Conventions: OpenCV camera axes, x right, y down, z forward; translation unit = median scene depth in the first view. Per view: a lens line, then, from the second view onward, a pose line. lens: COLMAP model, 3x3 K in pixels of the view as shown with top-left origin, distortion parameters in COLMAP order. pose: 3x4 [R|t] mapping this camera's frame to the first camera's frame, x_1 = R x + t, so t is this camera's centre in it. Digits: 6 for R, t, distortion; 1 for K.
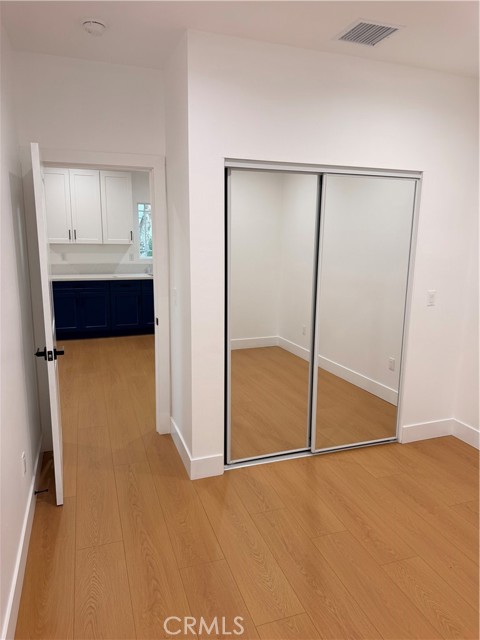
lens RADIAL K [[452.1, 0, 248.2], [0, 452.1, 317.1], [0, 0, 1]] dist [0.105772, -0.127867]
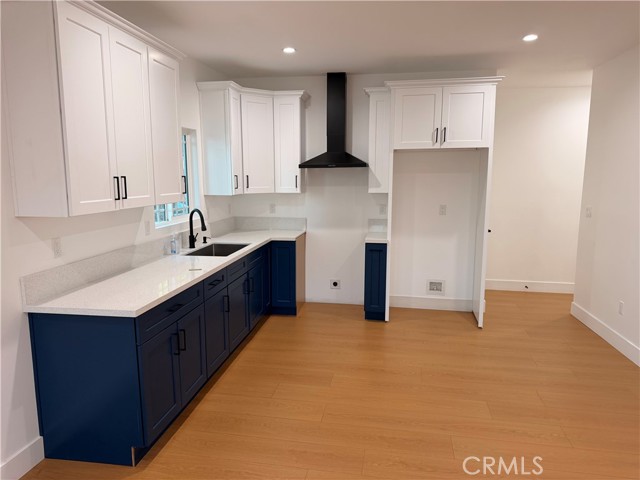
lens RADIAL K [[452.1, 0, 320.3], [0, 452.1, 237.0], [0, 0, 1]] dist [0.105772, -0.127867]
pose [[0.505513, -0.134673, 0.852244, -0.616544], [0.165683, 0.984513, 0.057299, -0.125341], [-0.846762, 0.112237, 0.519997, 0.613283]]
